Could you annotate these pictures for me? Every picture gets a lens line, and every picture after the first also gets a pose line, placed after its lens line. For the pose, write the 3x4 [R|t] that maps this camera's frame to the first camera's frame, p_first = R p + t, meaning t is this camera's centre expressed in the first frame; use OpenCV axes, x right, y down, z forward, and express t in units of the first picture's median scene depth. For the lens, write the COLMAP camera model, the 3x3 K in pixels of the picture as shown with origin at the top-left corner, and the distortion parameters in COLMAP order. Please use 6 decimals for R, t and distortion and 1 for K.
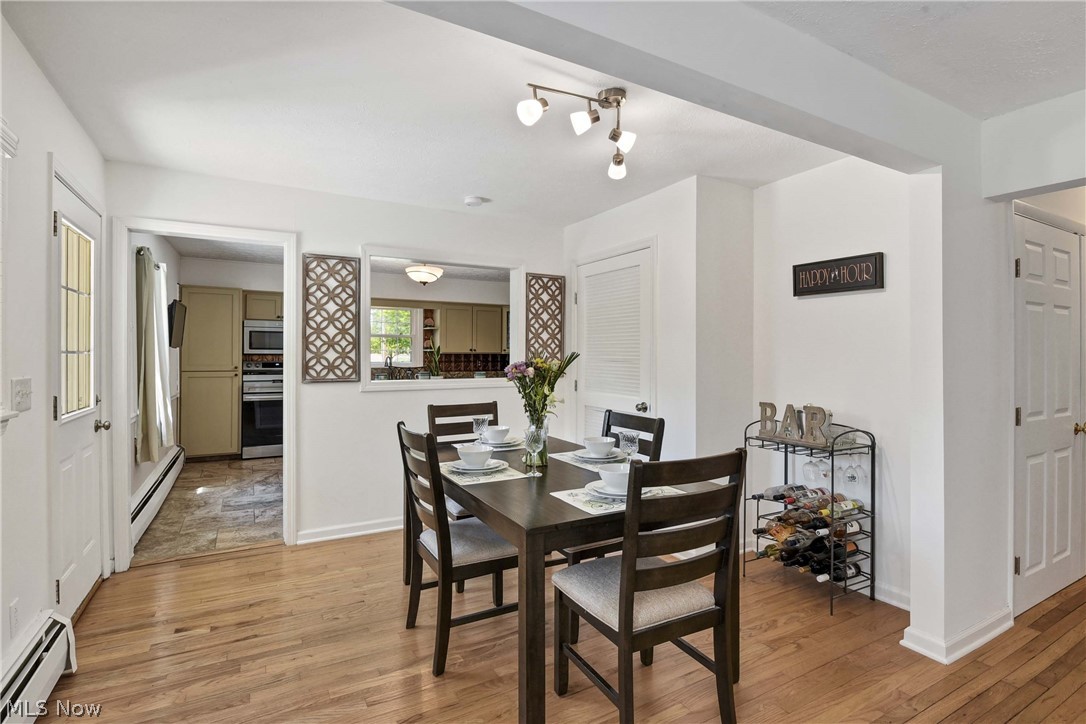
lens RADIAL K [[494.9, 0, 539.4], [0, 494.9, 358.1], [0, 0, 1]] dist [-0.005151, -0.000369]
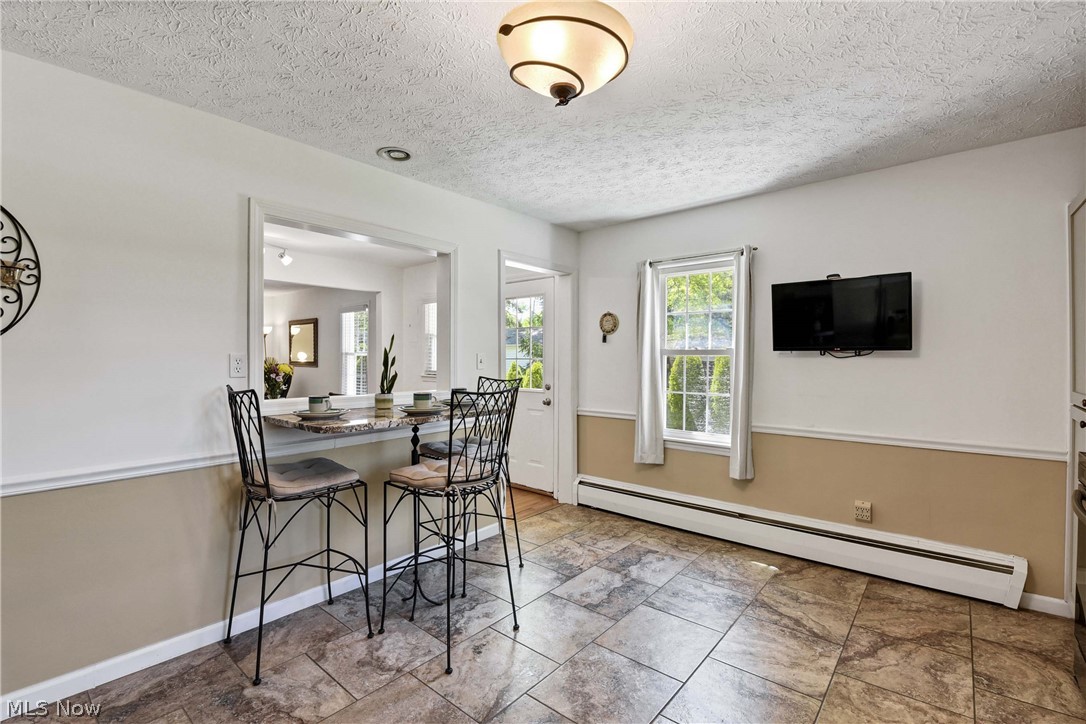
lens RADIAL K [[494.9, 0, 541.1], [0, 494.9, 358.3], [0, 0, 1]] dist [-0.005151, -0.000369]
pose [[-0.941041, -0.002442, -0.338283, -0.200835], [-0.006793, 0.999909, 0.011678, -0.041624], [0.338224, 0.013288, -0.940972, 1.992305]]
